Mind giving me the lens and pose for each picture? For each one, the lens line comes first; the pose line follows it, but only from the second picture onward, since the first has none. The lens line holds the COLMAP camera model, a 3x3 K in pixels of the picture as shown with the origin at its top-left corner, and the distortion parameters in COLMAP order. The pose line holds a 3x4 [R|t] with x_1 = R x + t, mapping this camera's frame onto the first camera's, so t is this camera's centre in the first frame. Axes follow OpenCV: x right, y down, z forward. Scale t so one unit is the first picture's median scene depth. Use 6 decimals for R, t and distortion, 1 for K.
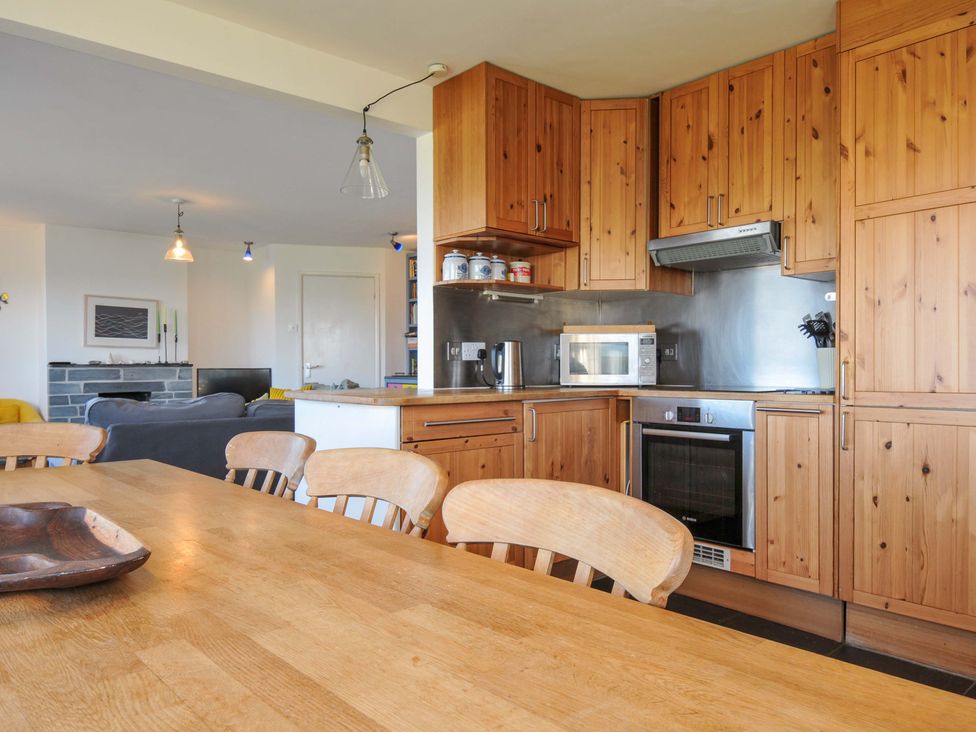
lens RADIAL K [[695.7, 0, 490.6], [0, 695.7, 378.4], [0, 0, 1]] dist [0.006560, -0.000977]
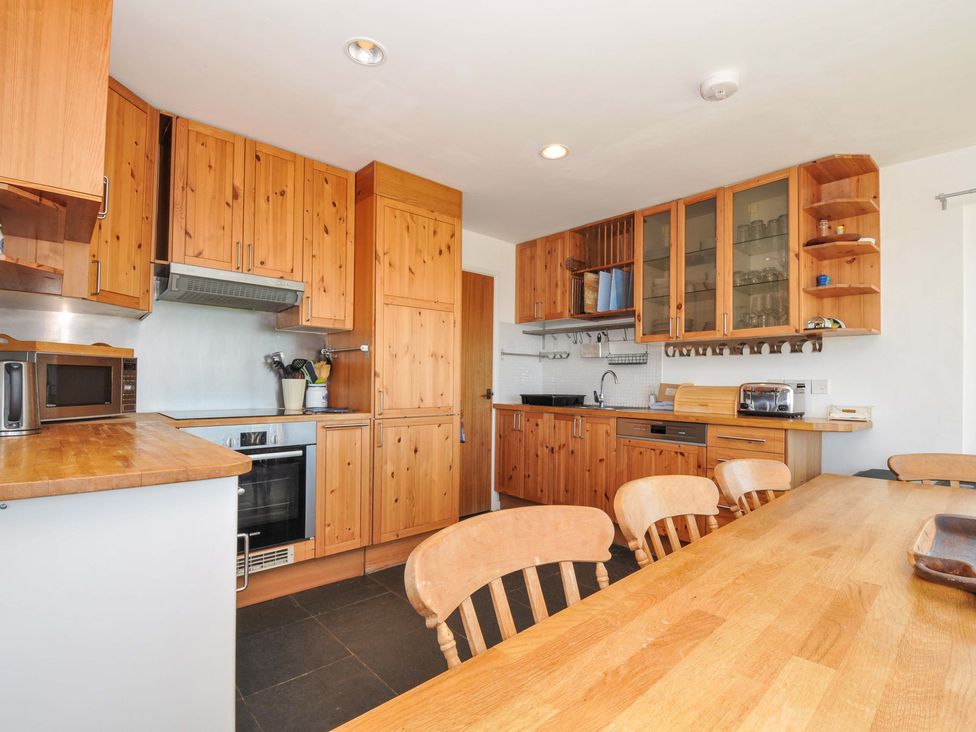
lens RADIAL K [[480.9, 0, 496.6], [0, 480.9, 377.1], [0, 0, 1]] dist [0.019078, -0.026440]
pose [[-0.027319, 0.010401, 0.999573, -0.542440], [0.004895, 0.999935, -0.010271, -0.039896], [-0.999615, 0.004612, -0.027368, 0.703137]]
